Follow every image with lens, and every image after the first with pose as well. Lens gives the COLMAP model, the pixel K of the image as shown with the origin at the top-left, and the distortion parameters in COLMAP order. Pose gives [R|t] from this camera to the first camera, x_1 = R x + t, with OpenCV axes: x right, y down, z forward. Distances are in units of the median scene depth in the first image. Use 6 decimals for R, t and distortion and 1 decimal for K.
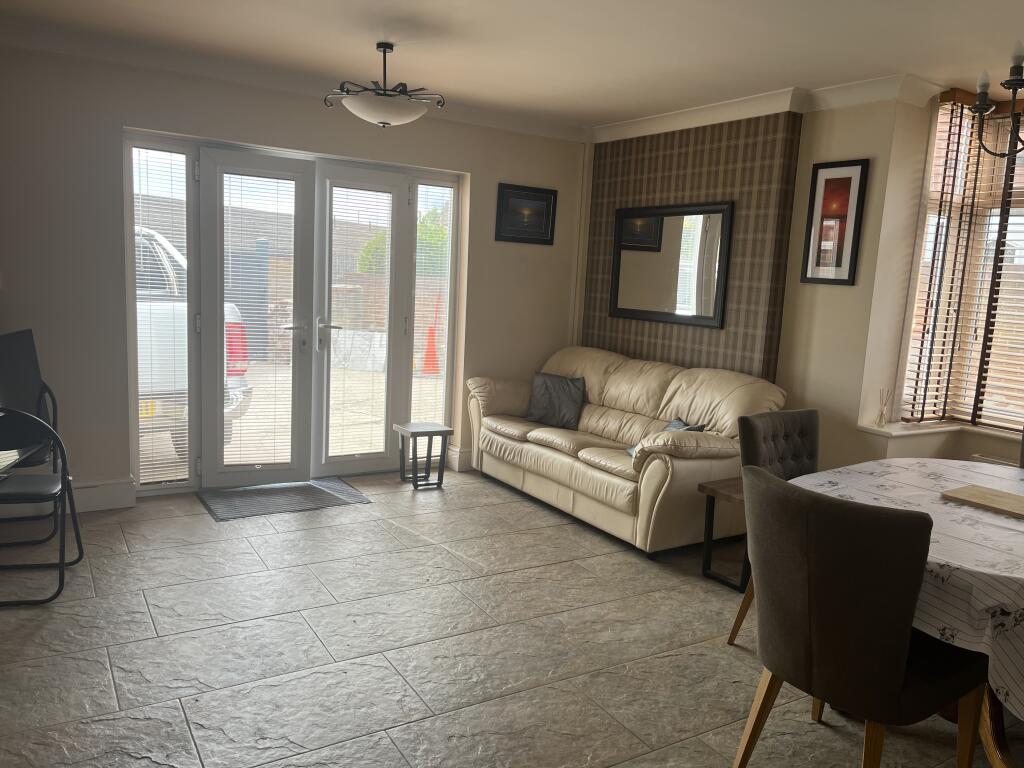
lens RADIAL K [[771.8, 0, 512.7], [0, 771.8, 381.2], [0, 0, 1]] dist [0.070313, -0.074420]
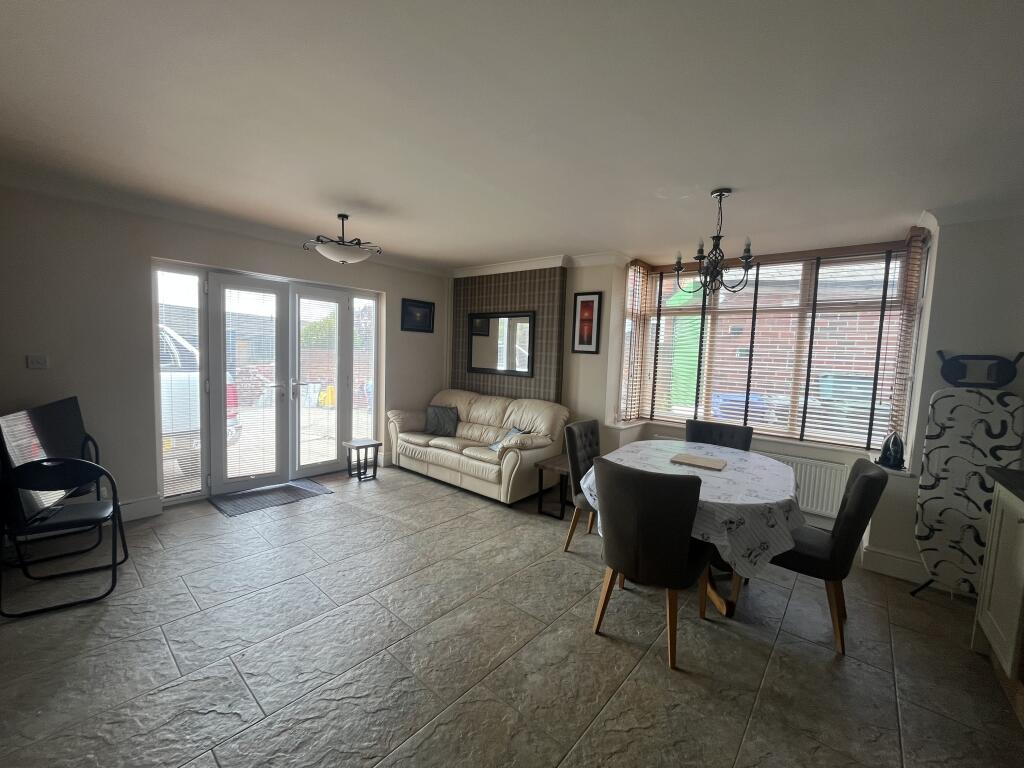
lens RADIAL K [[413.1, 0, 511.5], [0, 413.1, 381.1], [0, 0, 1]] dist [-0.002540, 0.001311]
pose [[0.954830, -0.036446, 0.294908, -0.085395], [0.052446, 0.997539, -0.046525, -0.017124], [-0.292487, 0.059890, 0.954392, 0.068287]]
